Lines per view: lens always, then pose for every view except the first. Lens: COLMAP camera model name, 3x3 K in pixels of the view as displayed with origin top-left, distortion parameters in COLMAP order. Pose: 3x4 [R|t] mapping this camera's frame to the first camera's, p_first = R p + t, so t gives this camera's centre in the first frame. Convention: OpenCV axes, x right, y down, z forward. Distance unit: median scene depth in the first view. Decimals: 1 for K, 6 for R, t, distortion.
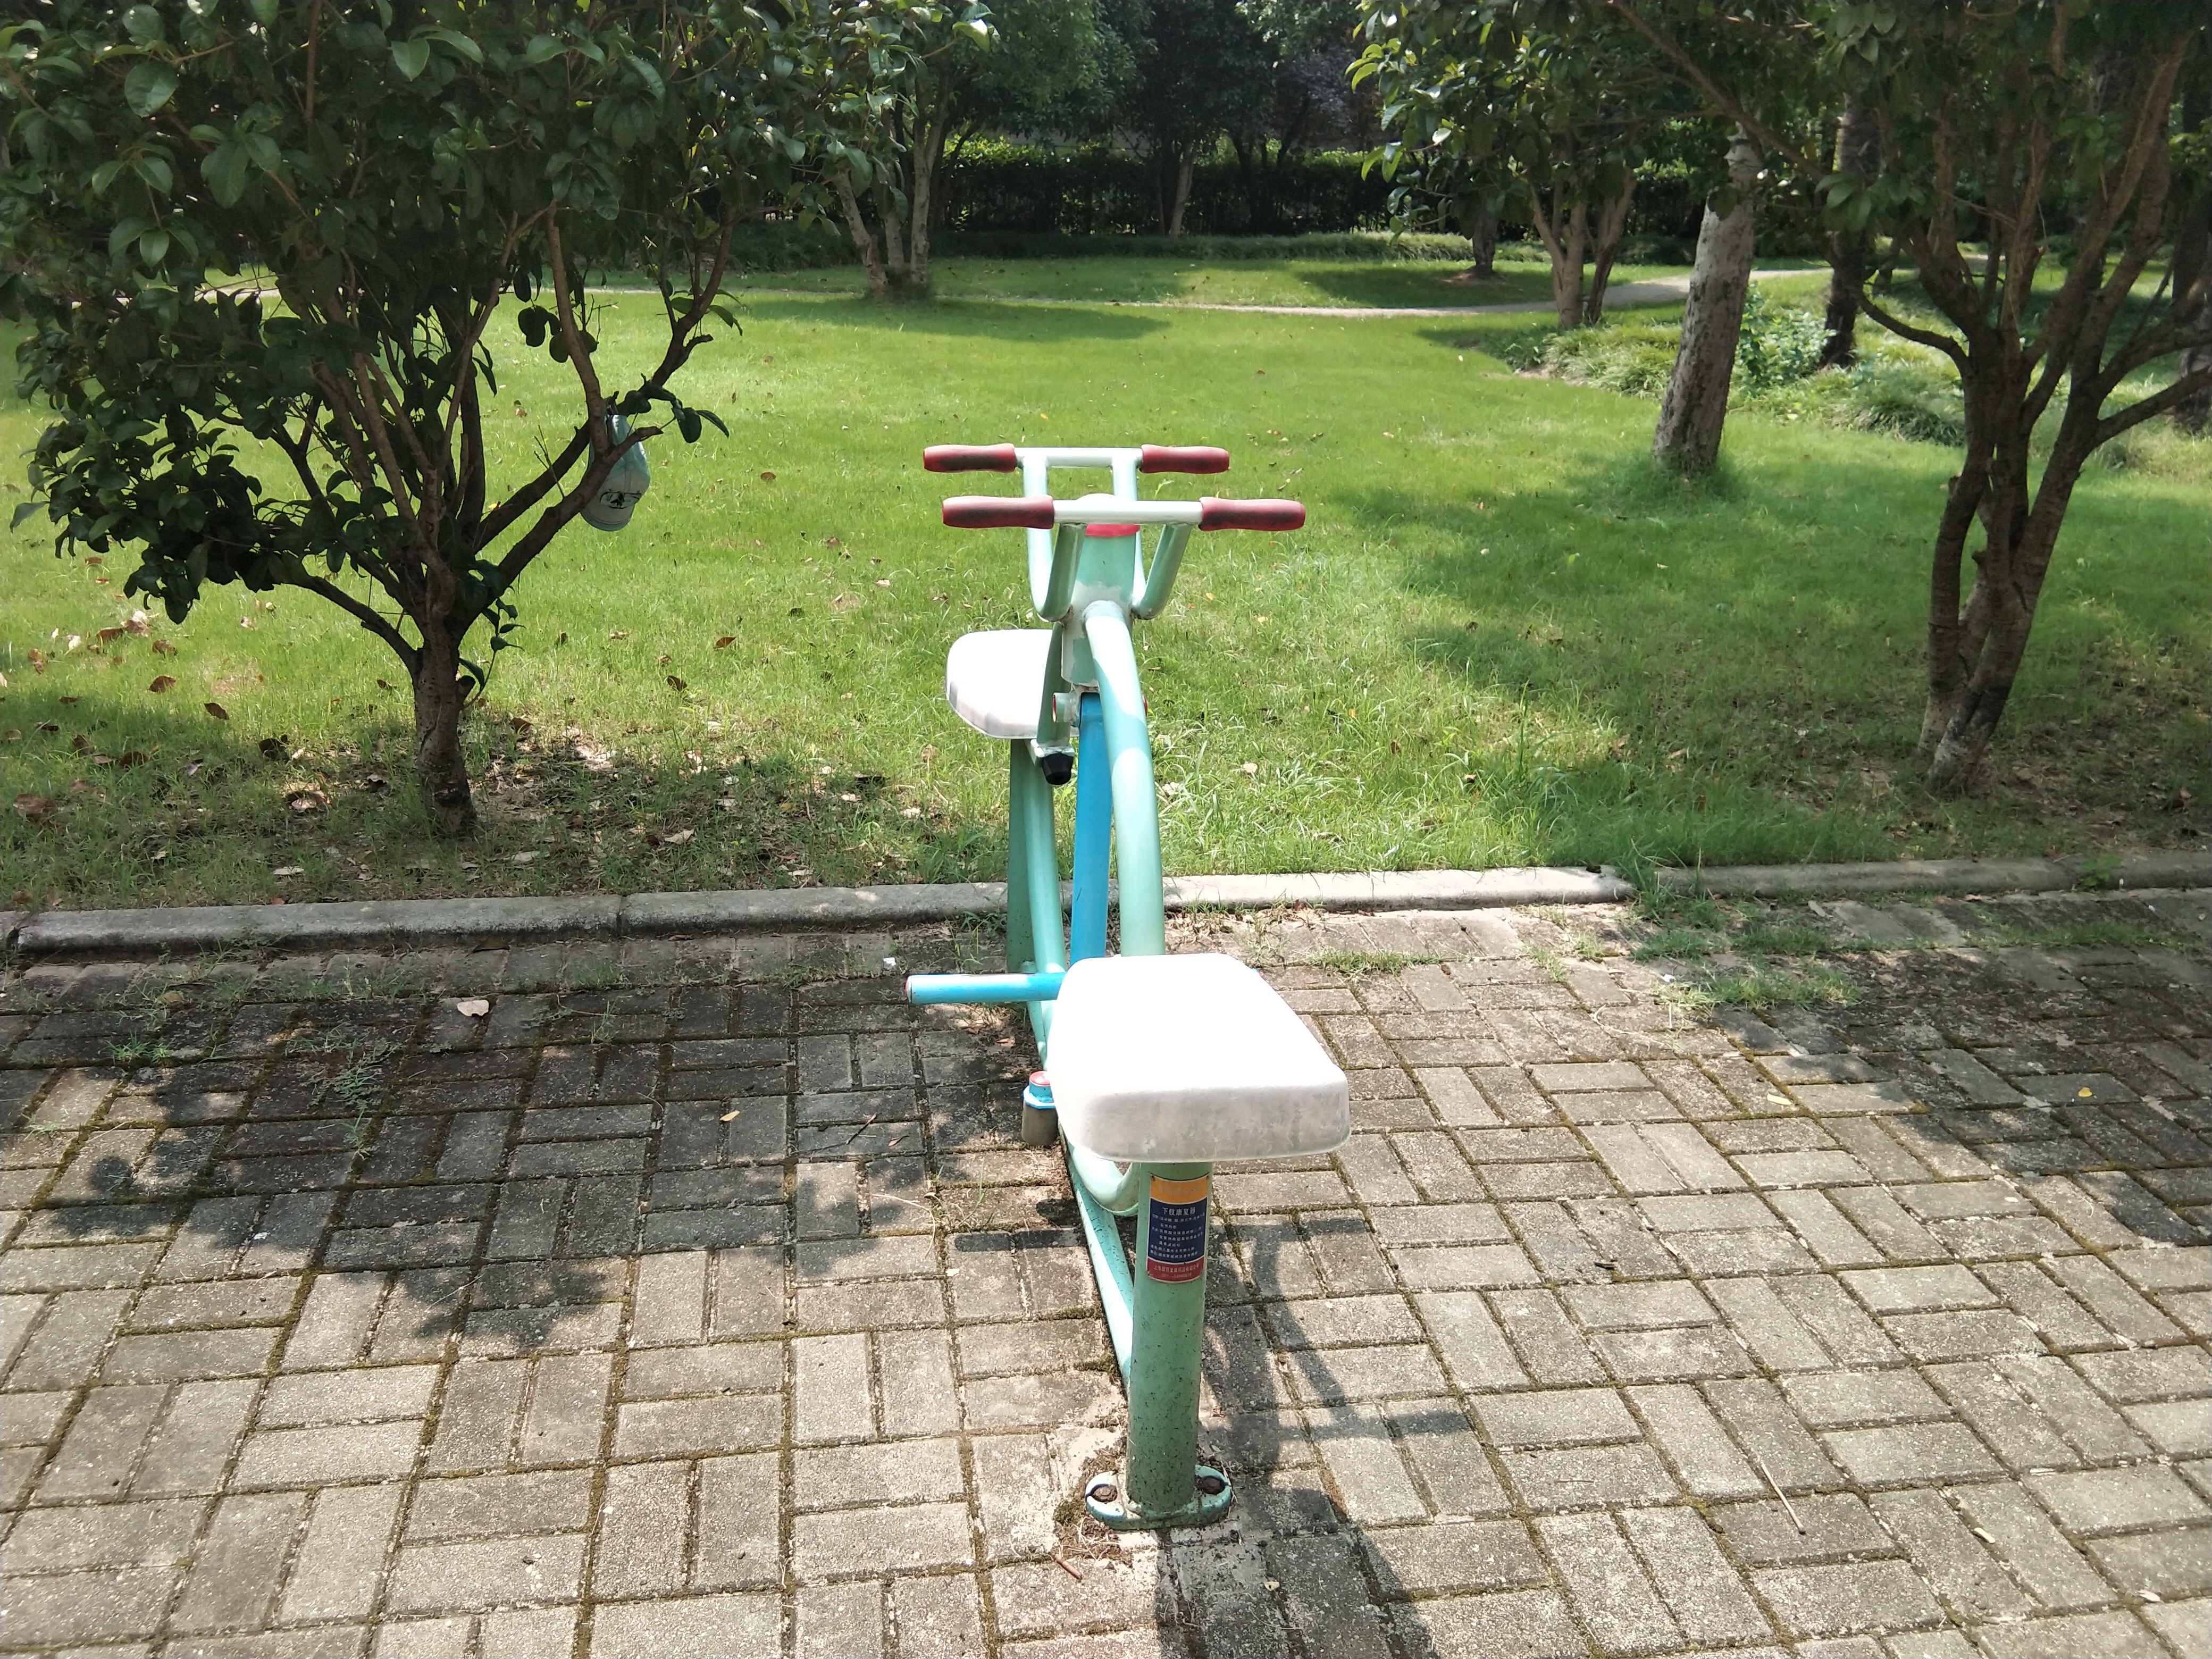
lens RADIAL K [[1739.7, 0, 1106.0], [0, 1739.7, 829.5], [0, 0, 1]] dist [0.096788, -0.135628]
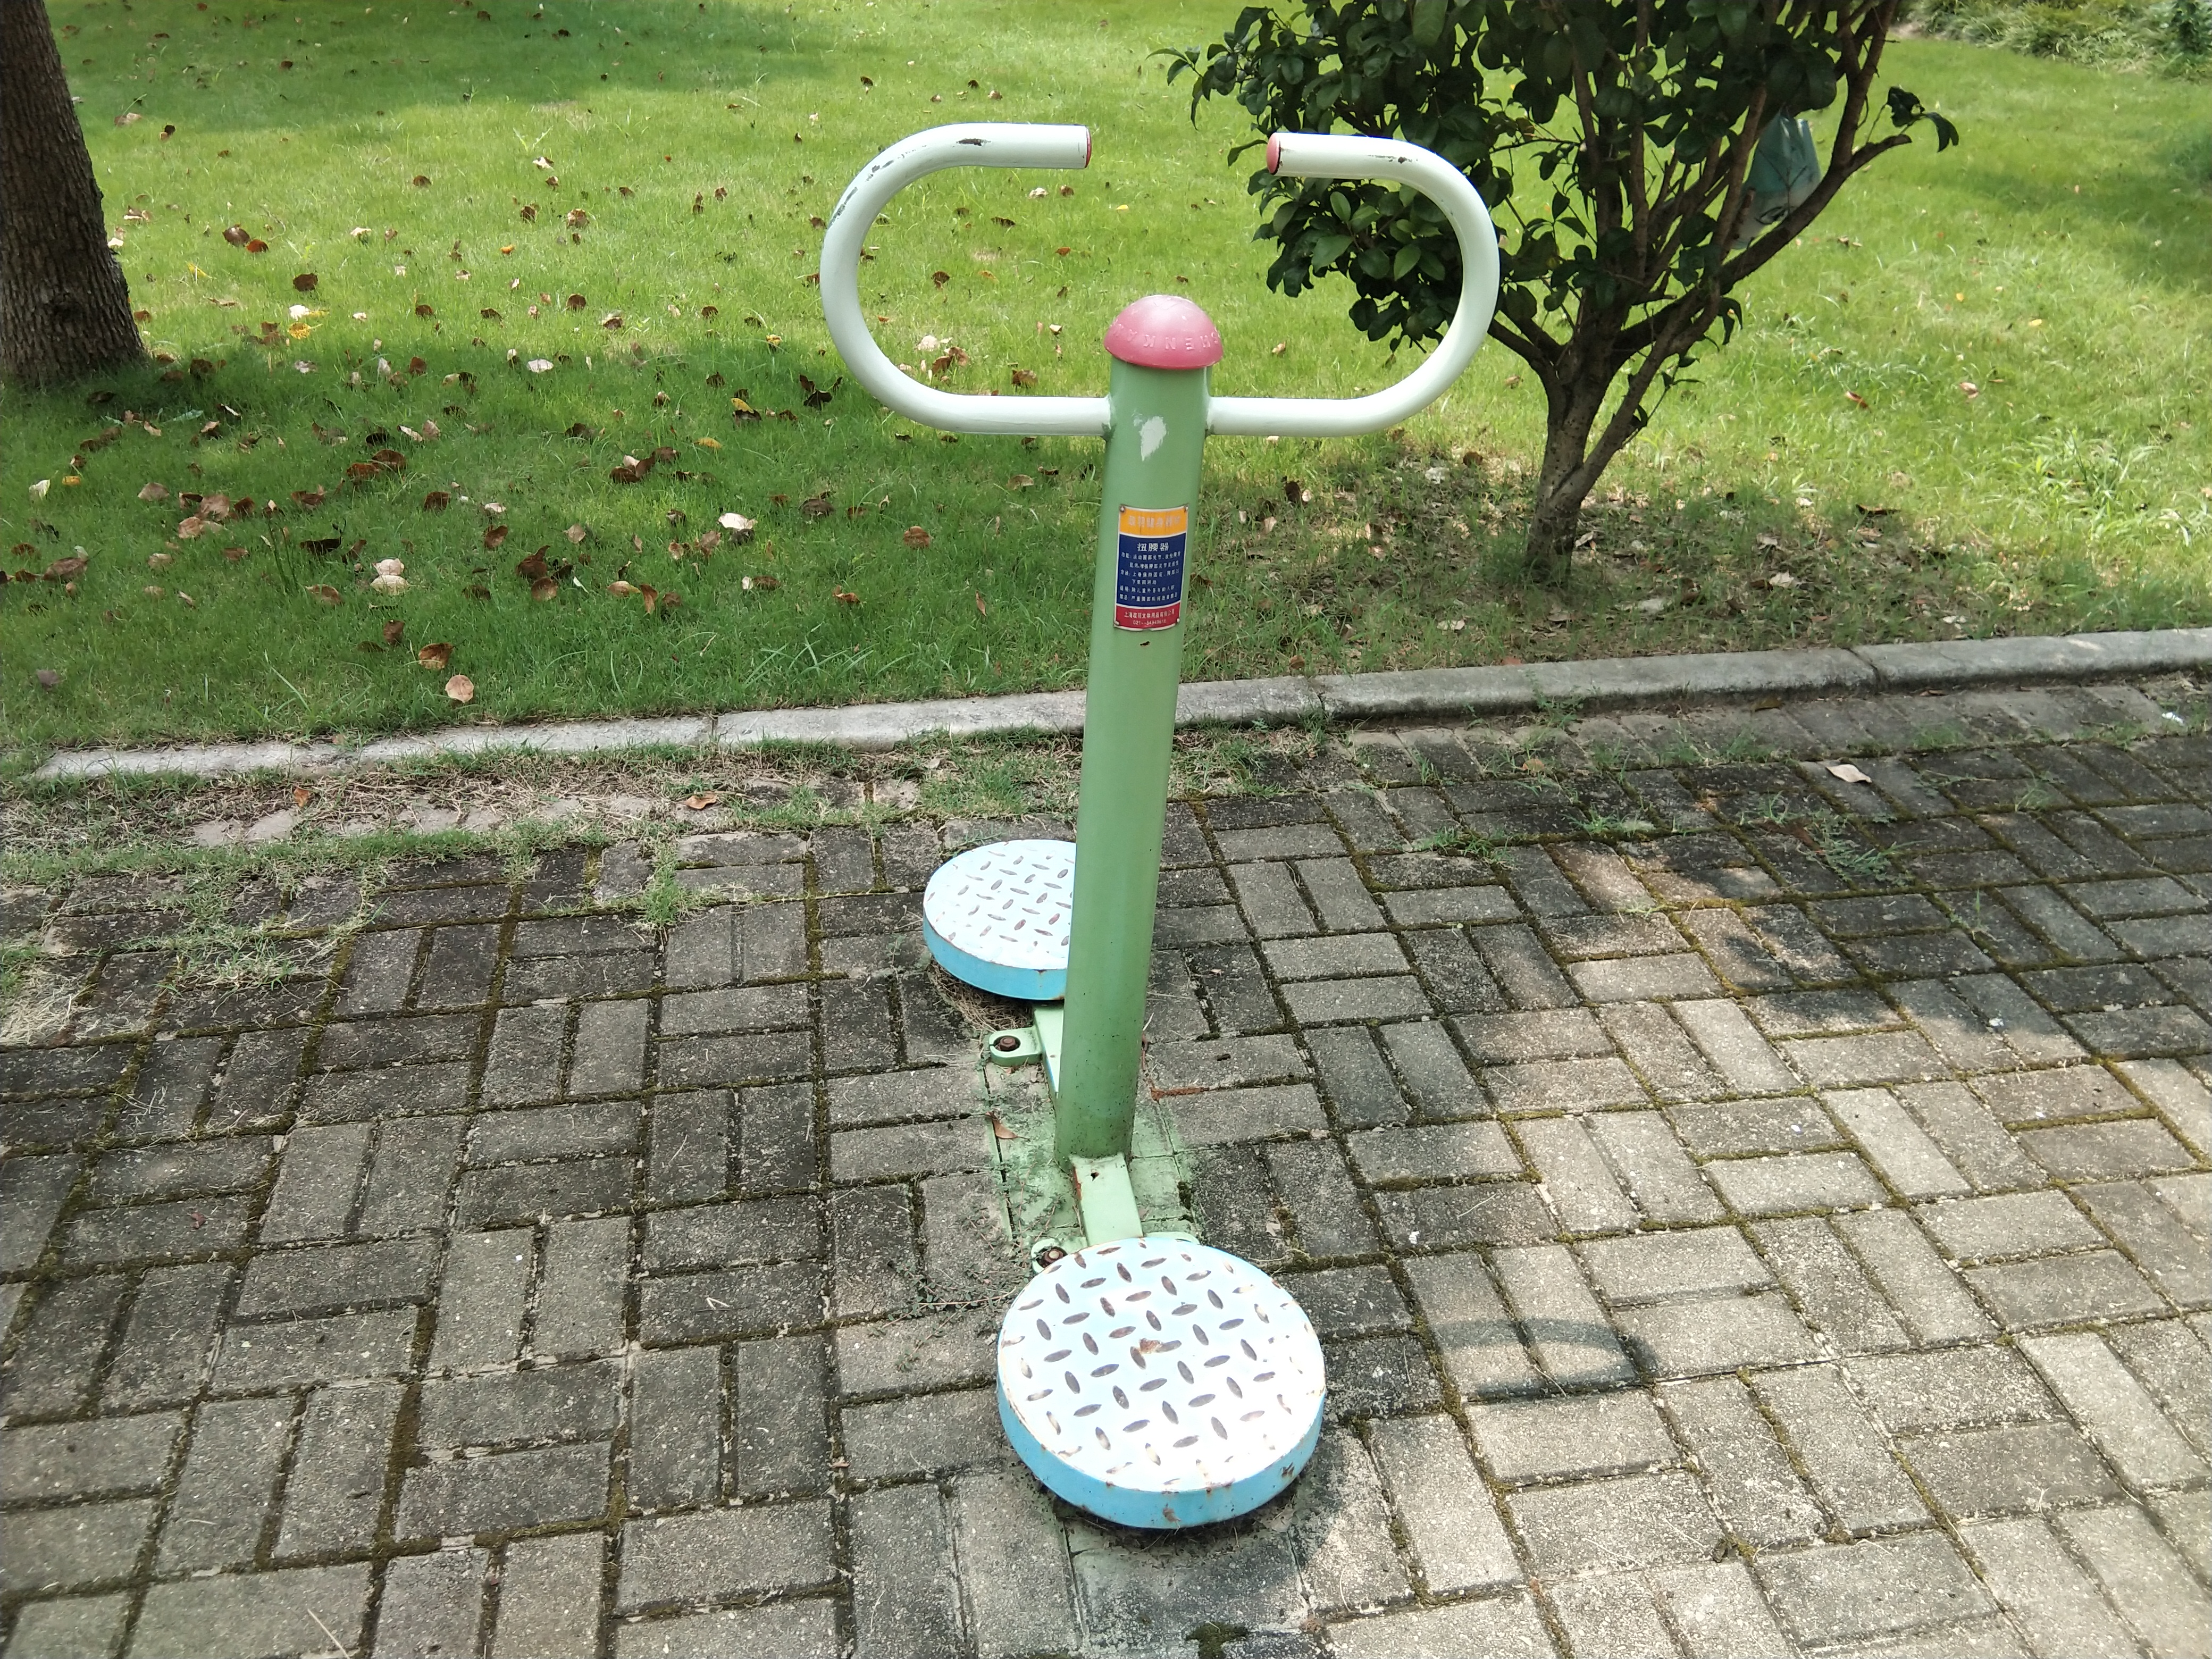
lens RADIAL K [[1739.7, 0, 1106.0], [0, 1739.7, 829.5], [0, 0, 1]] dist [0.096788, -0.135628]
pose [[0.999919, -0.011290, 0.005837, -0.638440], [0.010127, 0.985239, 0.170887, -0.031065], [-0.007680, -0.170814, 0.985273, 0.036877]]
